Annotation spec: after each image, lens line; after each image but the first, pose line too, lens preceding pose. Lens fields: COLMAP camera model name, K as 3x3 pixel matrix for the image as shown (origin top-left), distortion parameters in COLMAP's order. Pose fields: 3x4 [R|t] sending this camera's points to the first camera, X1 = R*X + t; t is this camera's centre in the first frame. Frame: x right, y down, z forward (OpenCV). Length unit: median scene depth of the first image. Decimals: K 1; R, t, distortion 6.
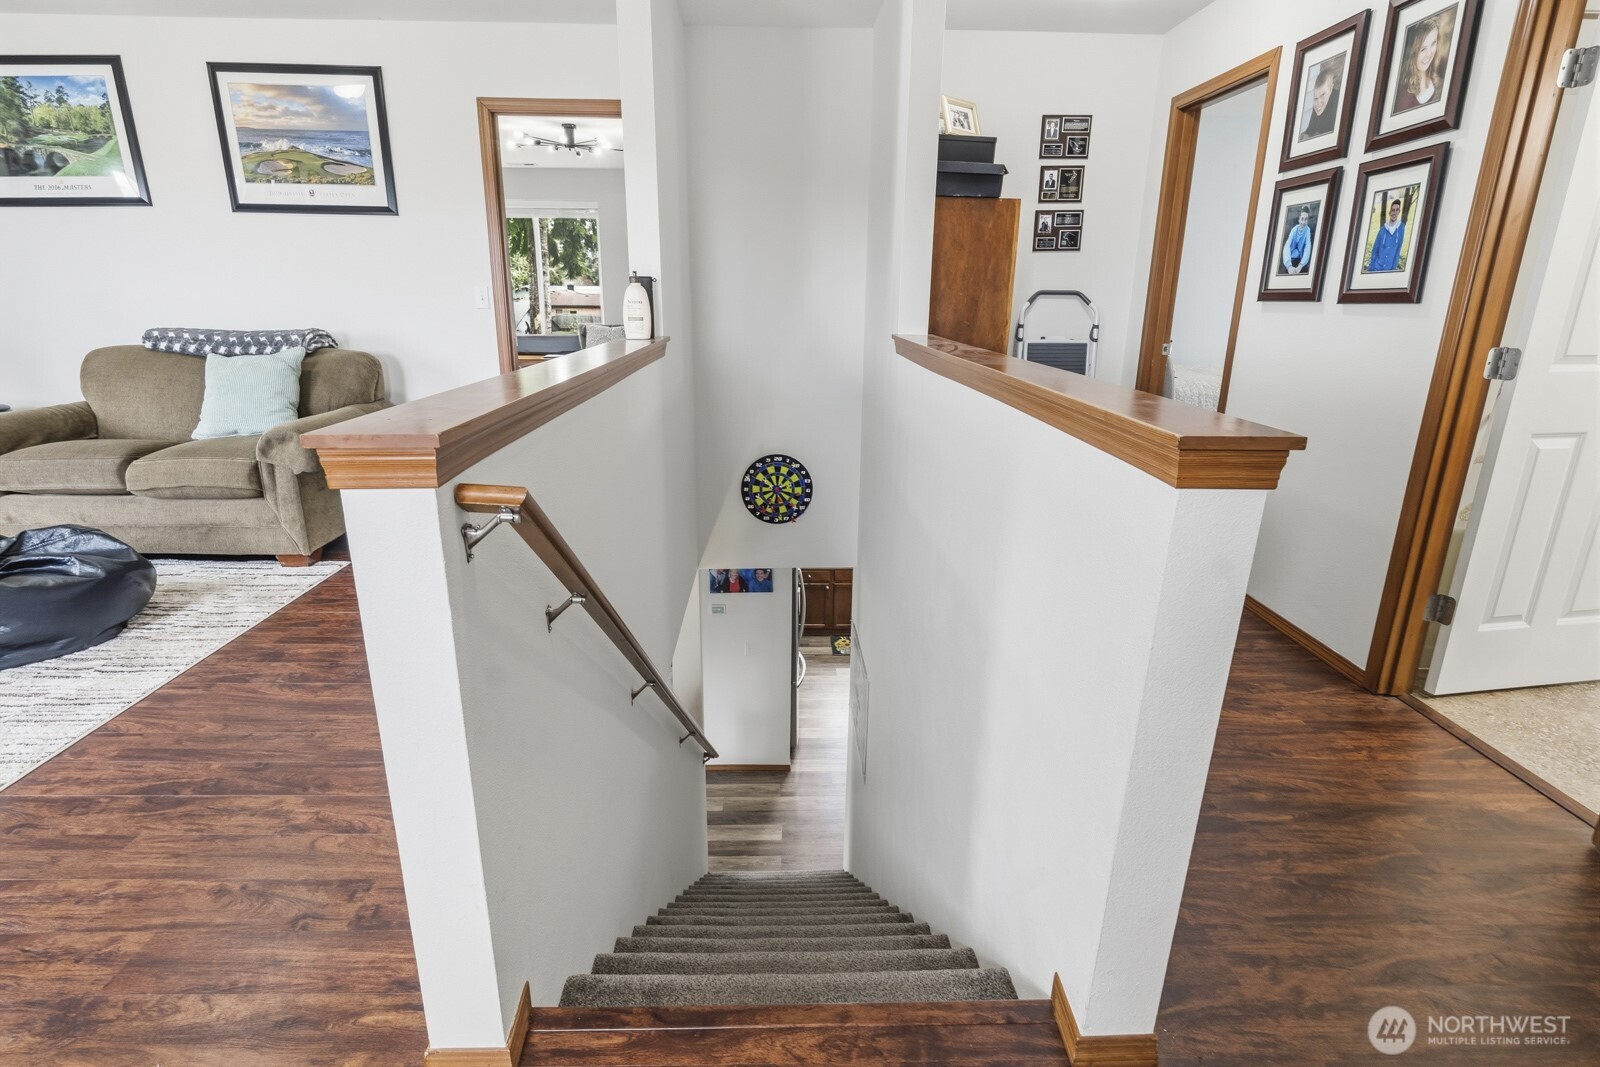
lens RADIAL K [[825.2, 0, 795.7], [0, 825.2, 543.9], [0, 0, 1]] dist [-0.003379, 0.000709]
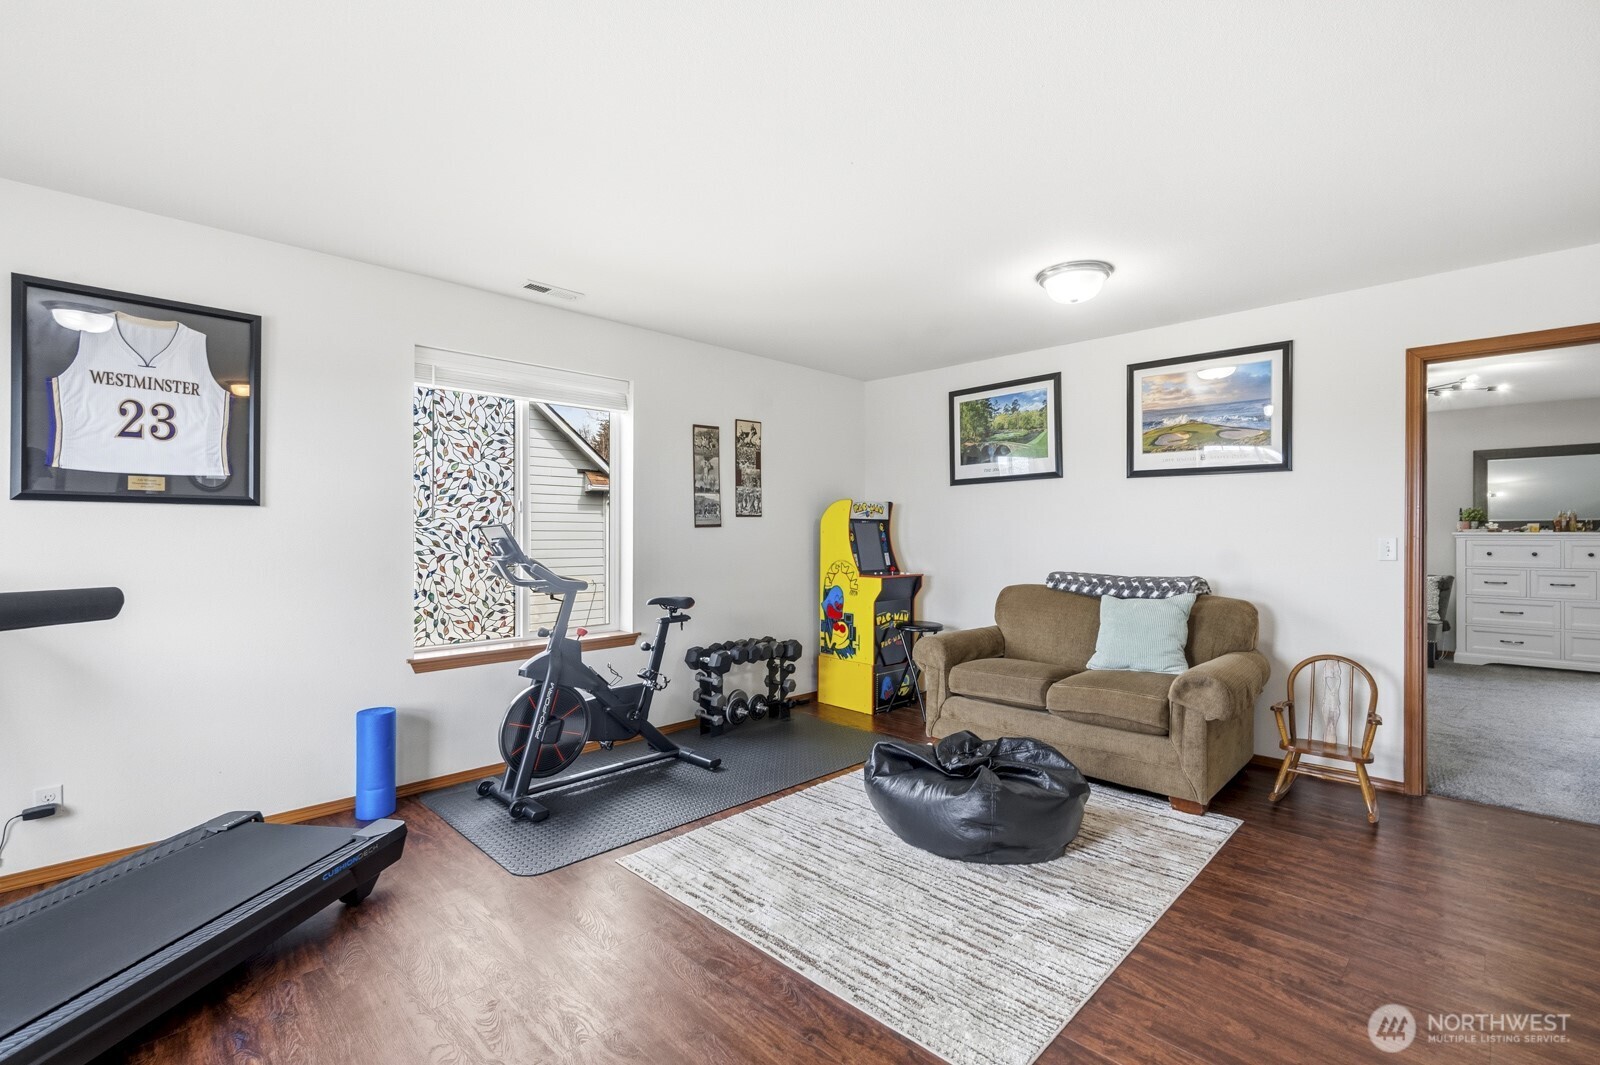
lens RADIAL K [[704.1, 0, 770.7], [0, 704.1, 535.9], [0, 0, 1]] dist [-0.001458, -0.000969]
pose [[0.683493, -0.007546, -0.729918, -0.374554], [-0.207388, 0.956733, -0.204088, -0.015935], [0.699877, 0.290869, 0.652355, 0.013371]]
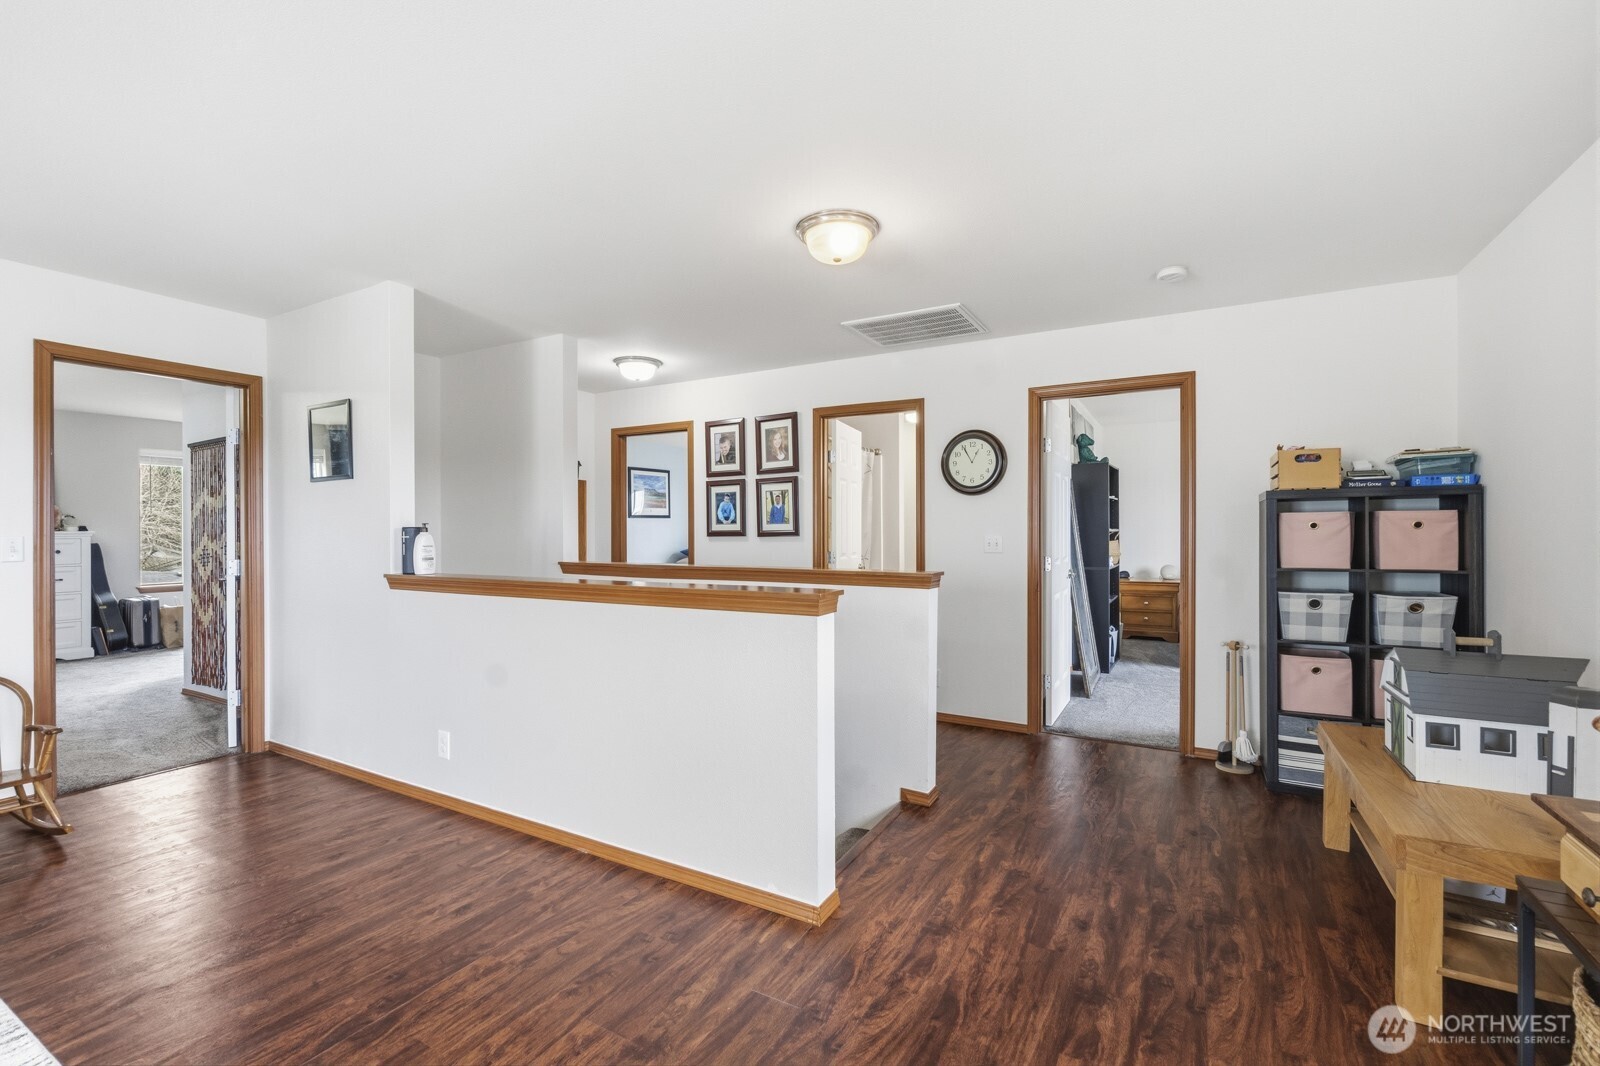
lens RADIAL K [[704.1, 0, 800.9], [0, 704.1, 528.7], [0, 0, 1]] dist [-0.001458, -0.000969]
pose [[0.505275, -0.007465, 0.862926, -0.797409], [0.260530, 0.954622, -0.144292, -0.007341], [-0.822691, 0.297725, 0.484292, -0.019579]]
